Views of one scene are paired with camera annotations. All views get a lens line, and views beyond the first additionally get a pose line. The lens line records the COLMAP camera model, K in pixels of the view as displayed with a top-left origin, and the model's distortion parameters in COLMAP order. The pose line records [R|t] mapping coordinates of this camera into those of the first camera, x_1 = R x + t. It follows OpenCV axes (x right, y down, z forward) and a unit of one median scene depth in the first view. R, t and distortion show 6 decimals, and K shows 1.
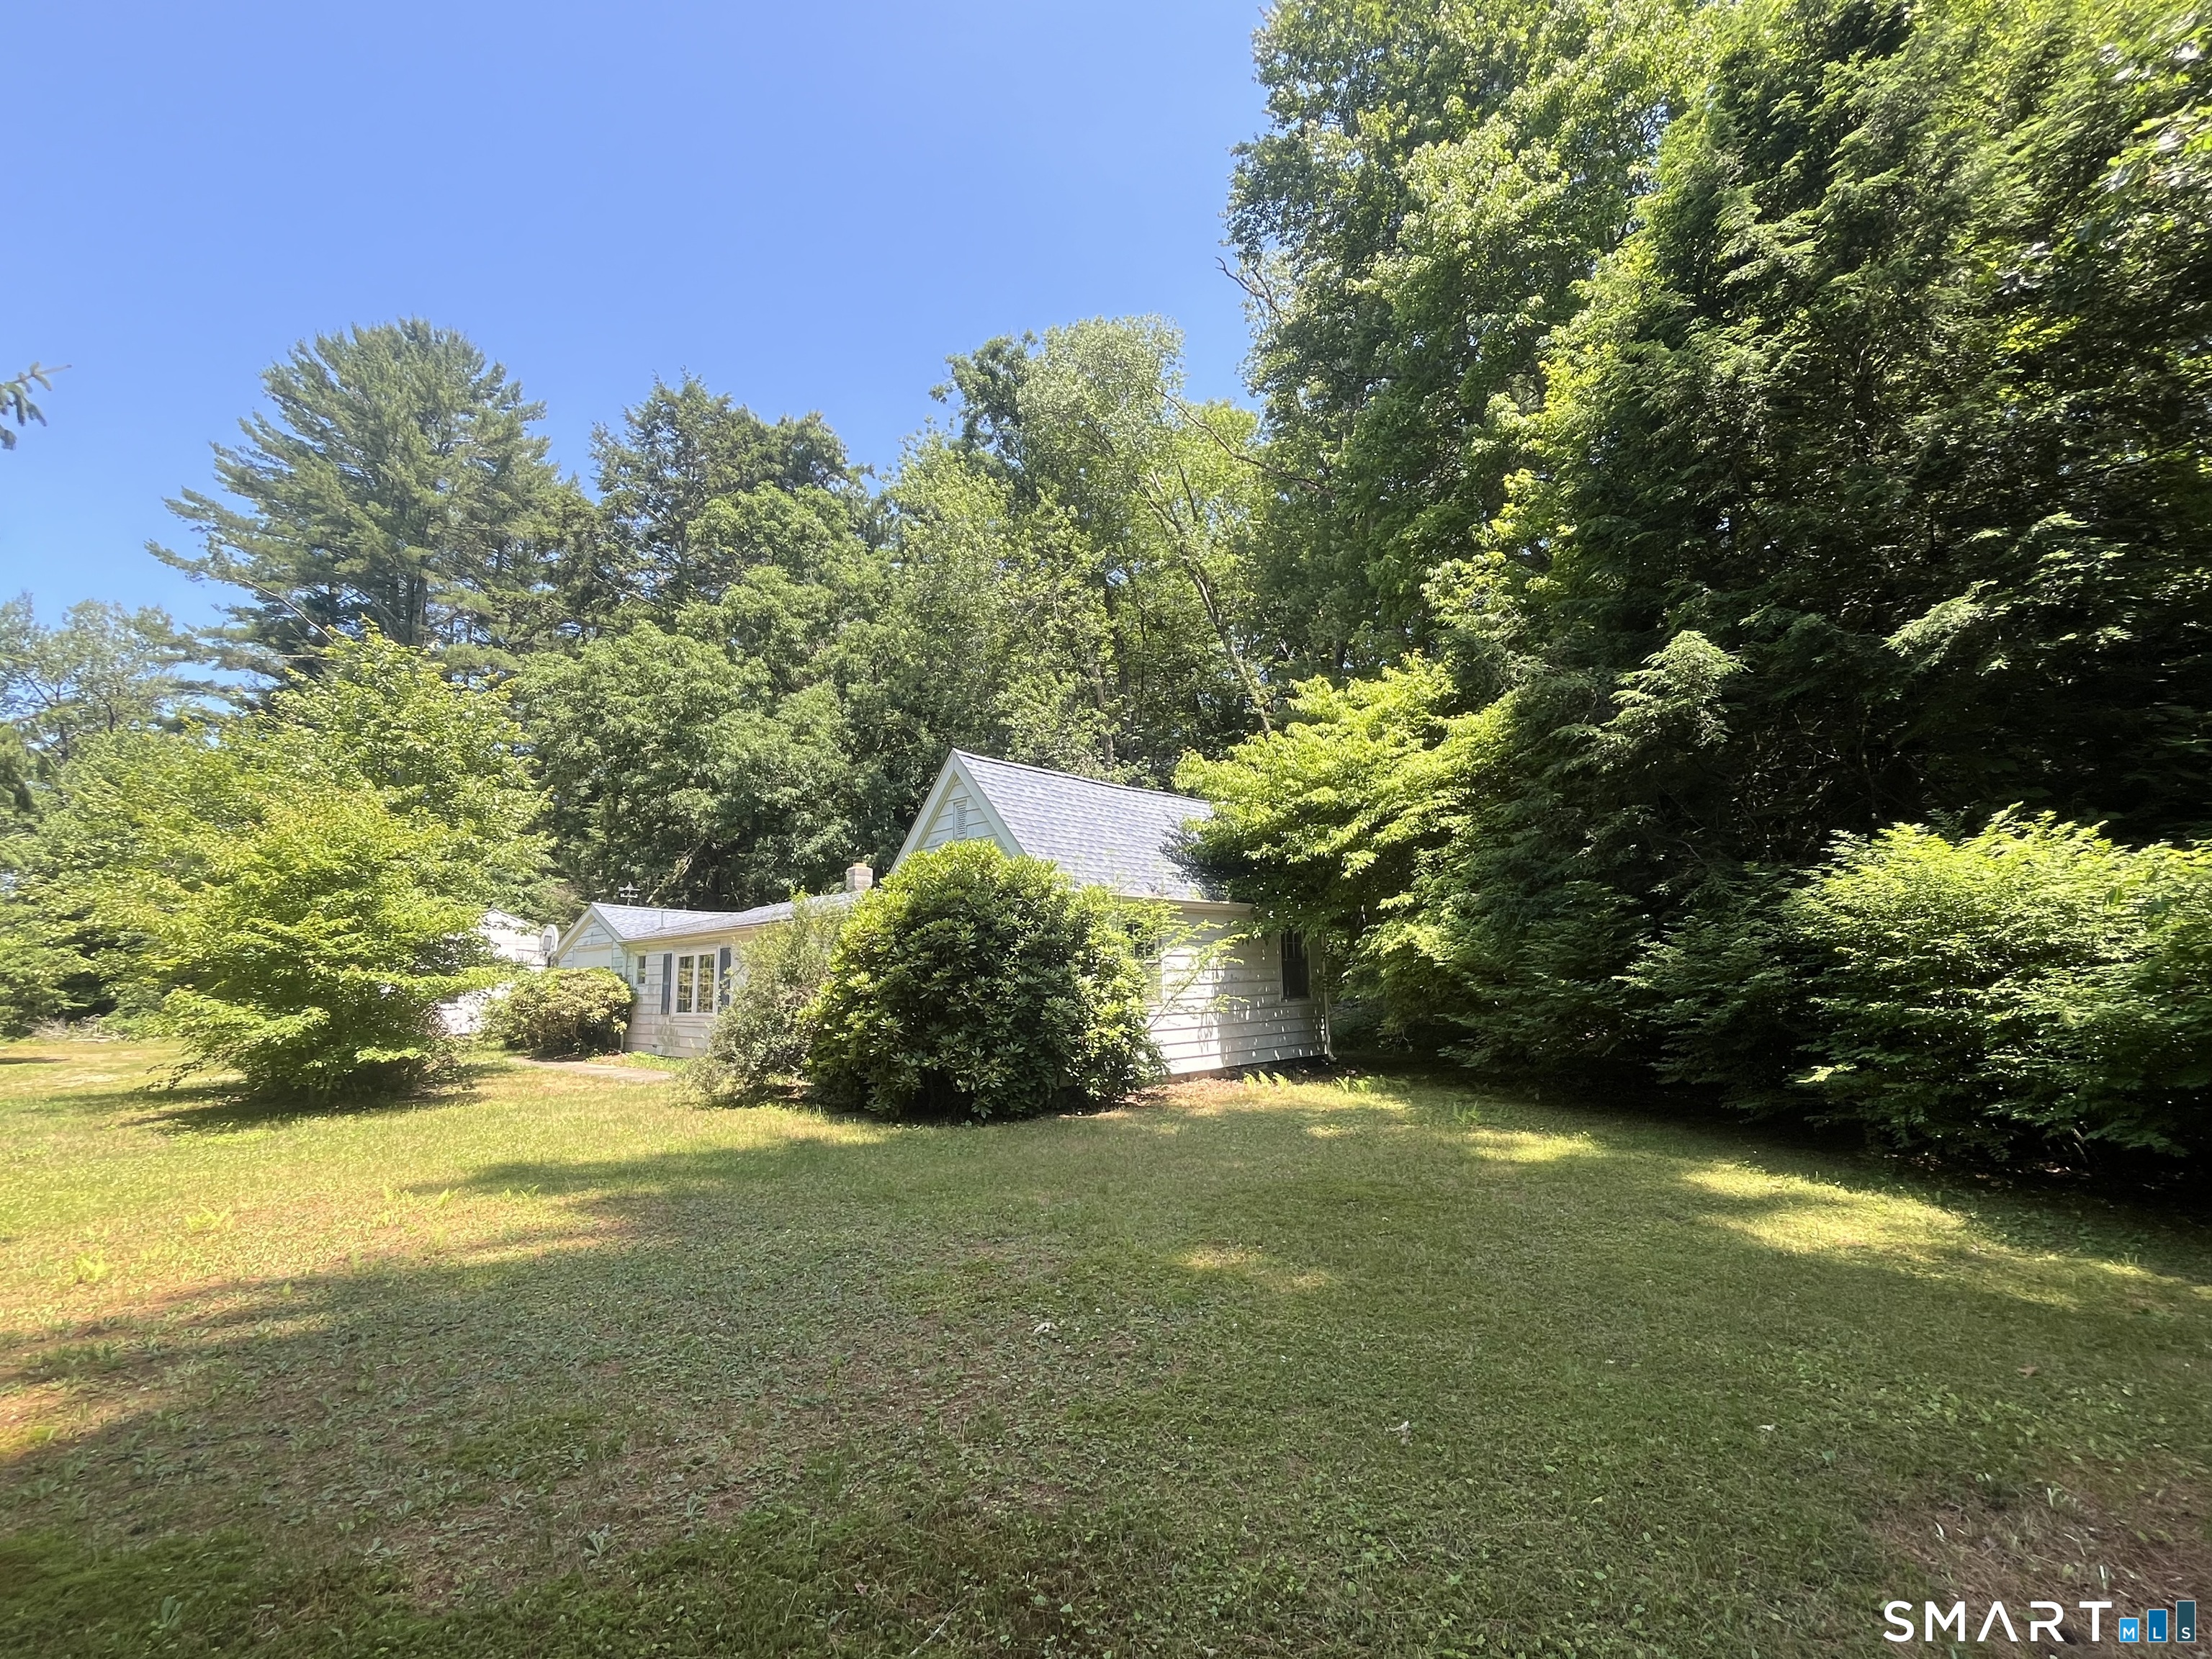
lens RADIAL K [[951.4, 0, 1106.0], [0, 951.4, 829.5], [0, 0, 1]] dist [0.000631, -0.000009]
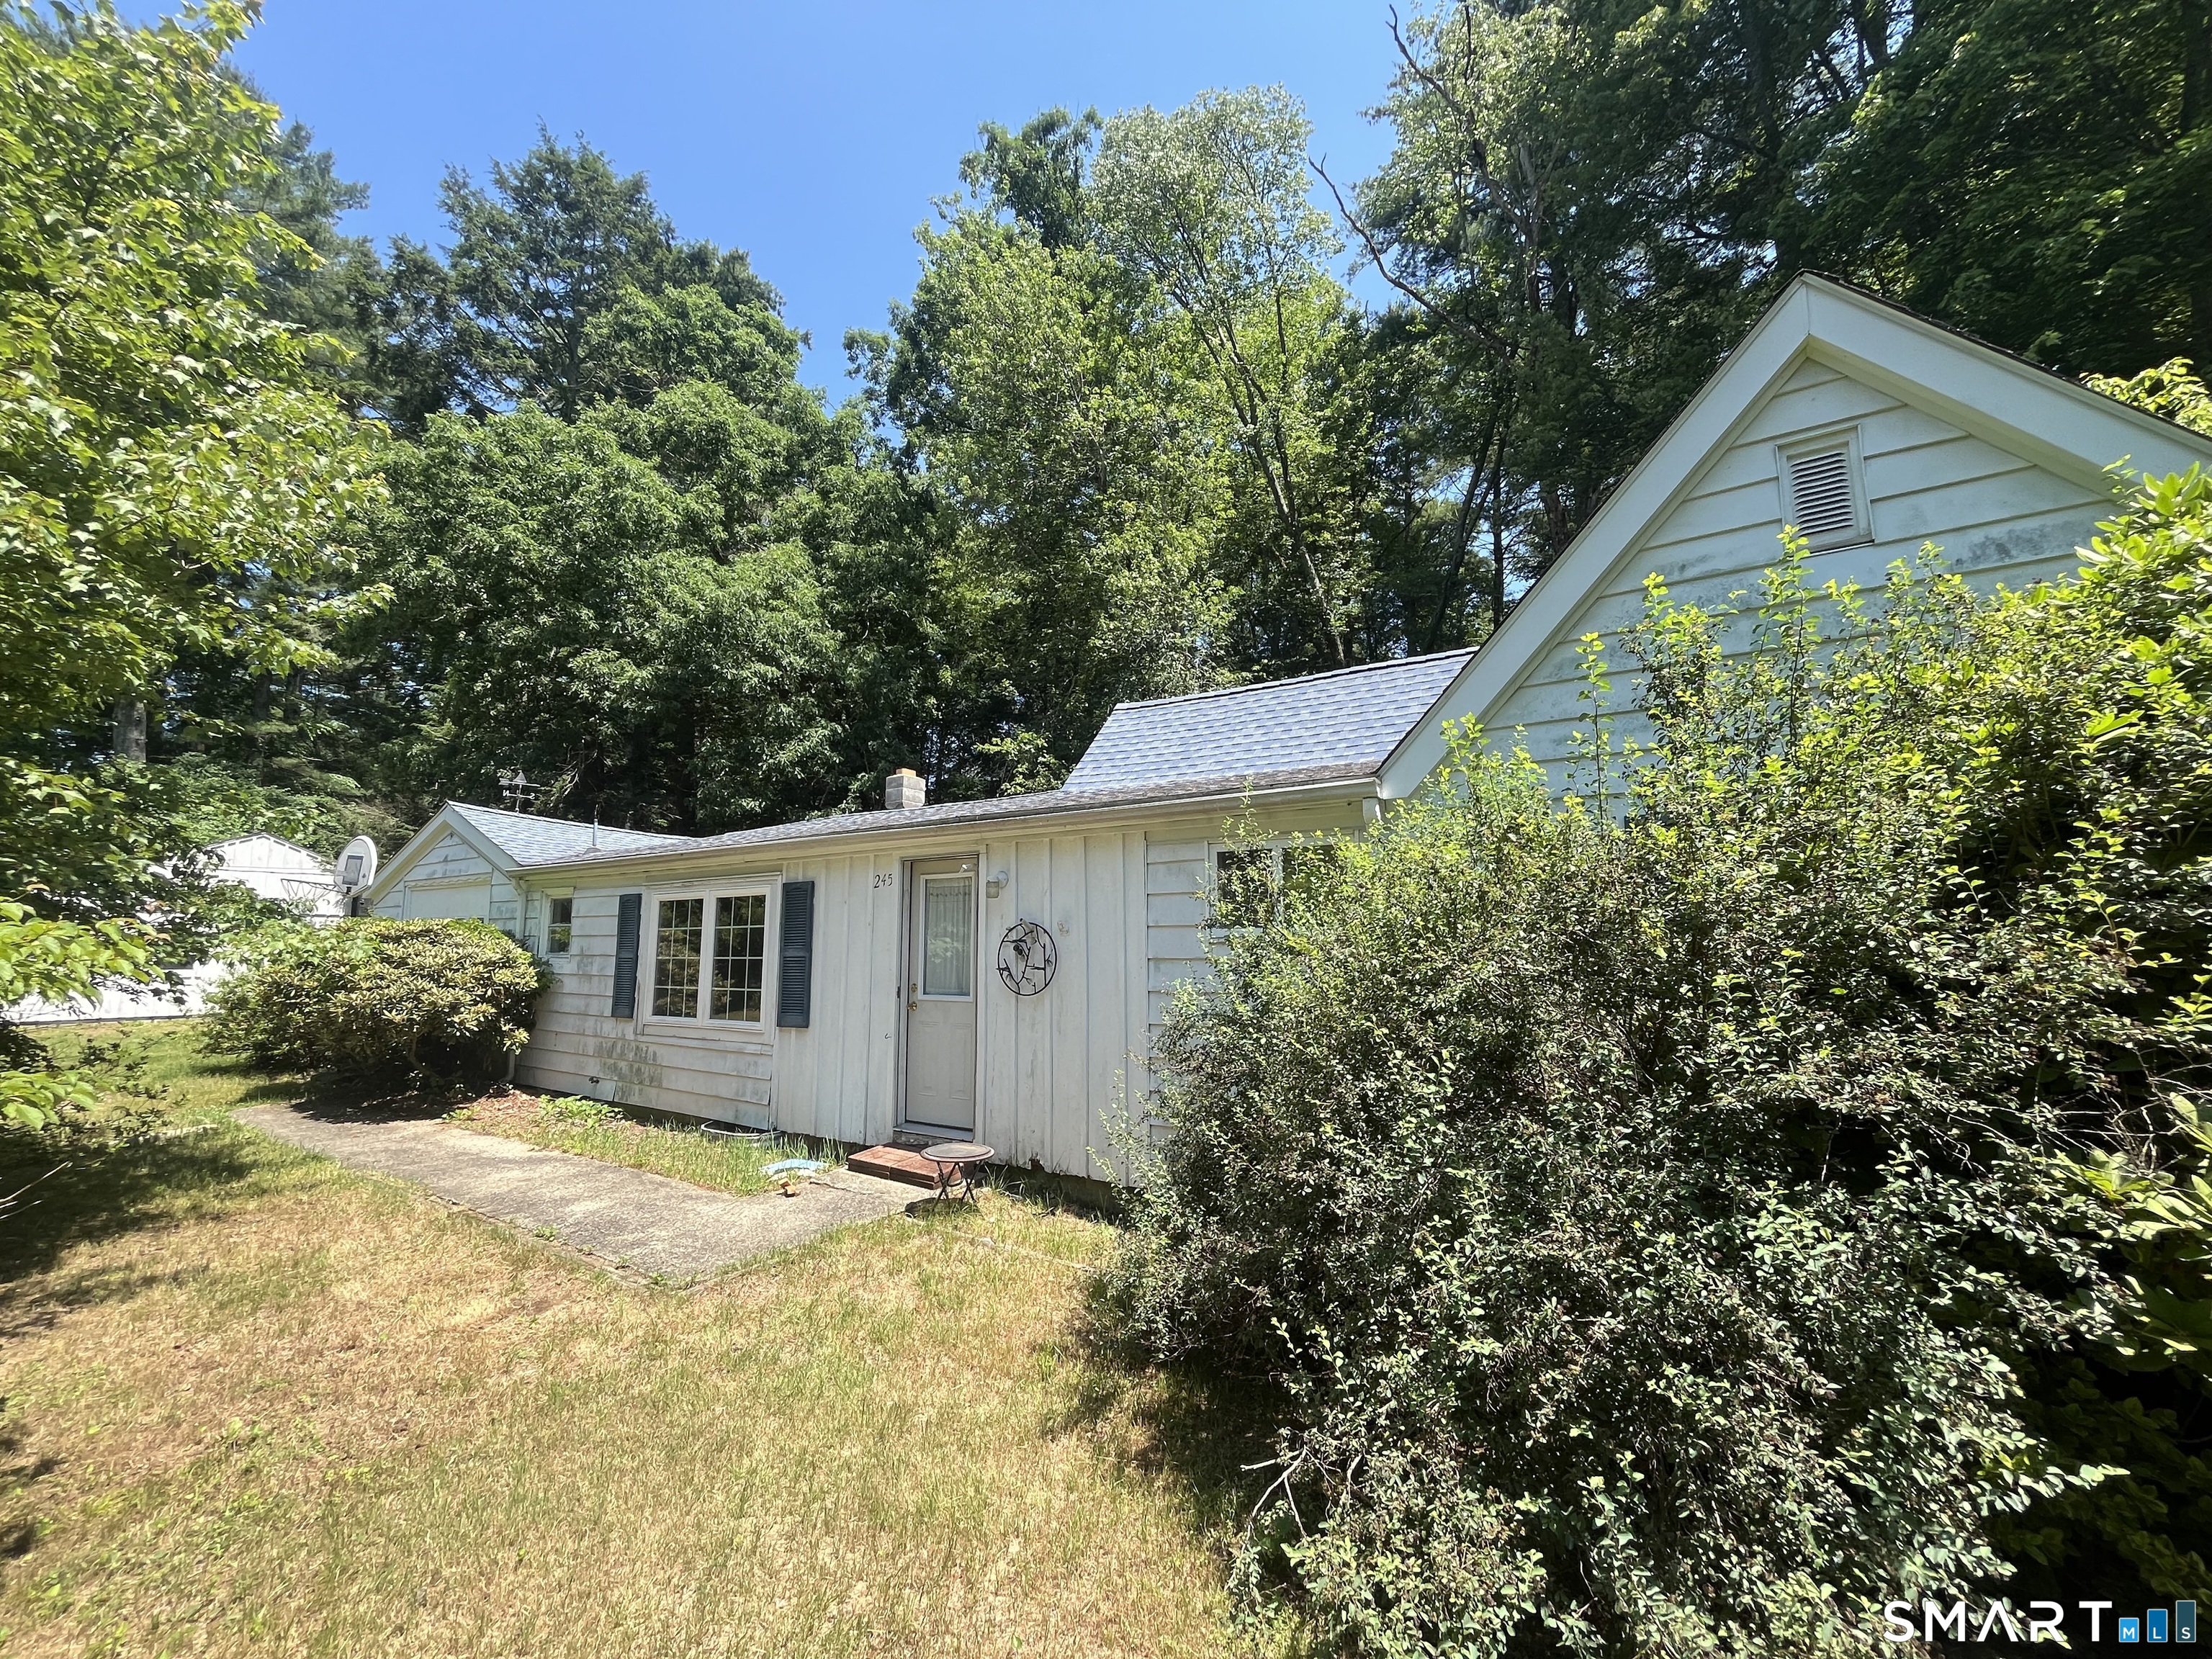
lens RADIAL K [[878.9, 0, 1106.0], [0, 878.9, 829.5], [0, 0, 1]] dist [-0.012831, 0.006169]
pose [[0.982032, 0.045323, 0.183192, -0.202024], [-0.049030, 0.998673, 0.015755, 0.051987], [-0.182235, -0.024454, 0.982951, 0.340231]]
